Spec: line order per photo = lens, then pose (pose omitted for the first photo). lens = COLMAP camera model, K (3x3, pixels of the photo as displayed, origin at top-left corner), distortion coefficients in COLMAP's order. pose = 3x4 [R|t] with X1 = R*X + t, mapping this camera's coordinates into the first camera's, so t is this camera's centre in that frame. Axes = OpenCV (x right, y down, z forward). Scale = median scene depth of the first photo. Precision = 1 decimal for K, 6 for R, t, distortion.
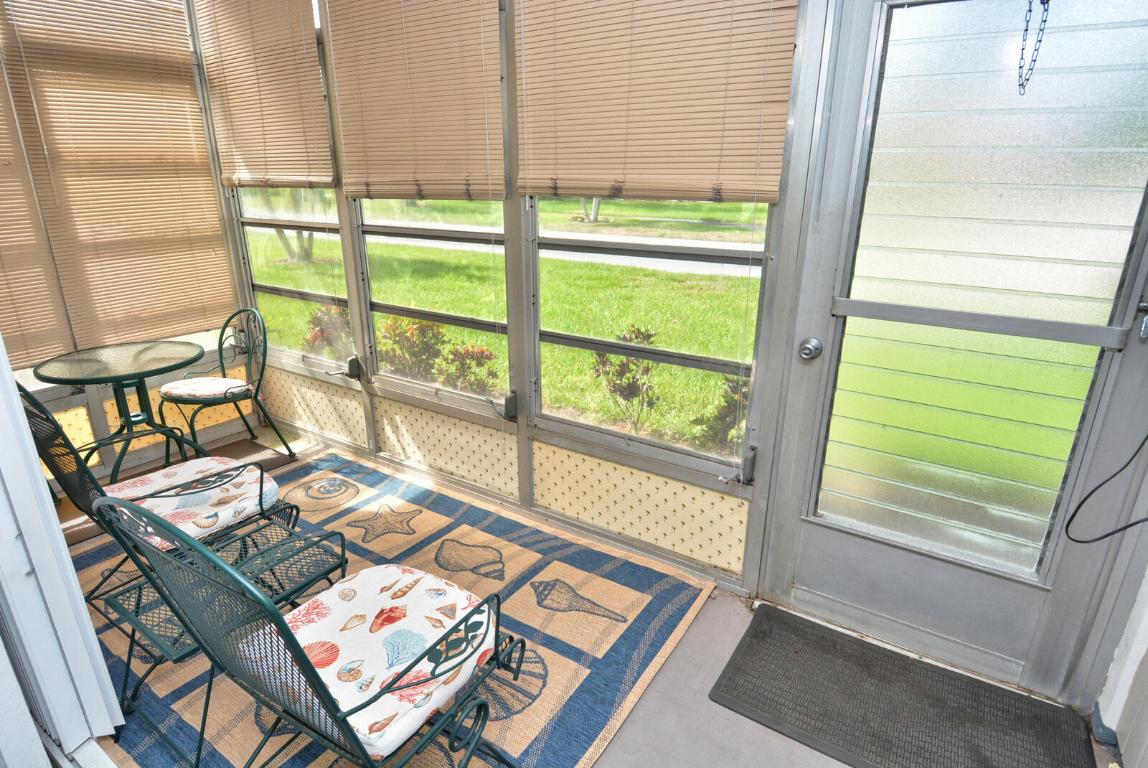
lens RADIAL K [[628.6, 0, 564.7], [0, 628.6, 387.9], [0, 0, 1]] dist [0.021192, -0.035350]
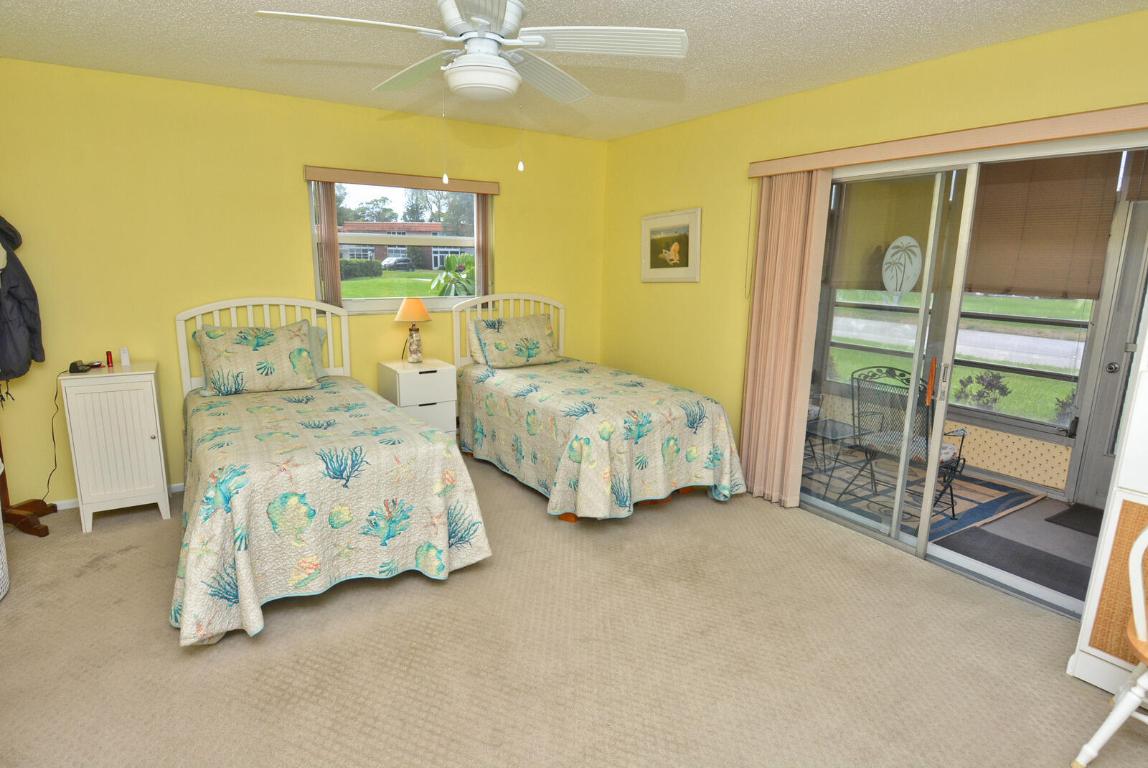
lens RADIAL K [[628.6, 0, 564.7], [0, 628.6, 387.9], [0, 0, 1]] dist [0.021192, -0.035350]
pose [[0.915834, 0.101195, -0.388598, -0.334126], [-0.154652, 0.981964, -0.108766, 0.375358], [0.370582, 0.159709, 0.914966, -1.133649]]
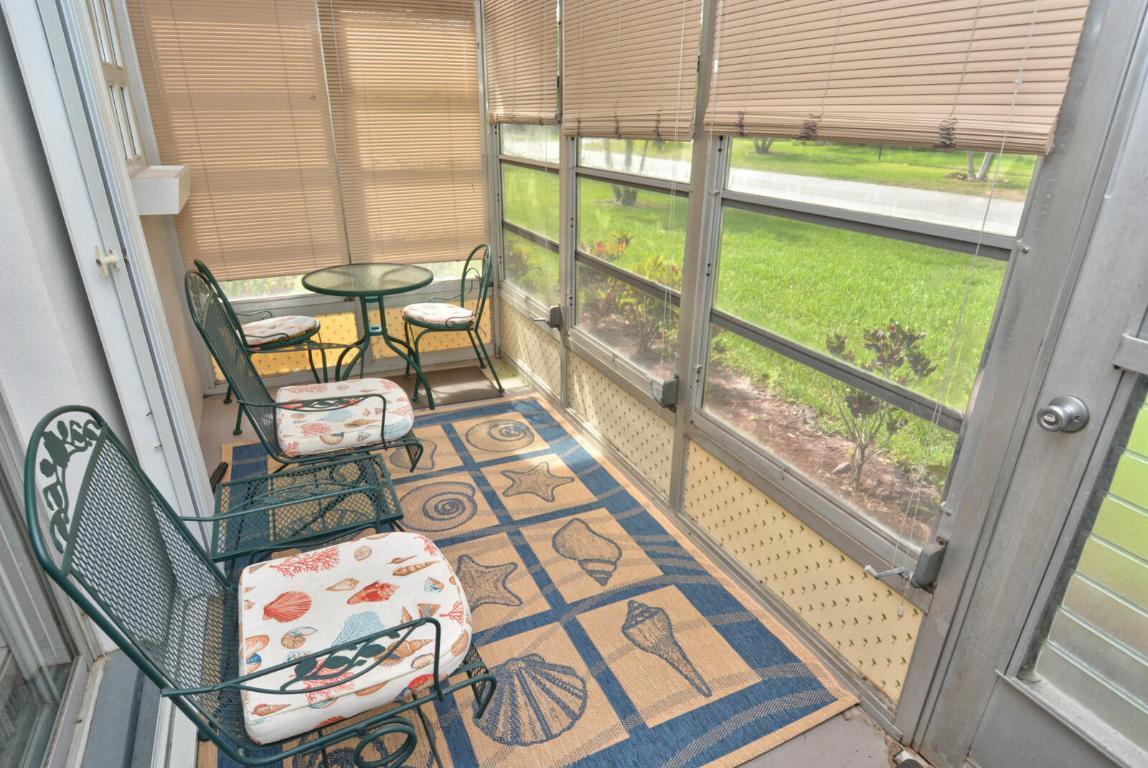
lens RADIAL K [[628.6, 0, 564.7], [0, 628.6, 387.9], [0, 0, 1]] dist [0.021192, -0.035350]
pose [[0.849872, 0.214665, -0.481286, 0.199033], [-0.177545, 0.976517, 0.122034, -0.055085], [0.496180, -0.018263, 0.868027, 0.198588]]
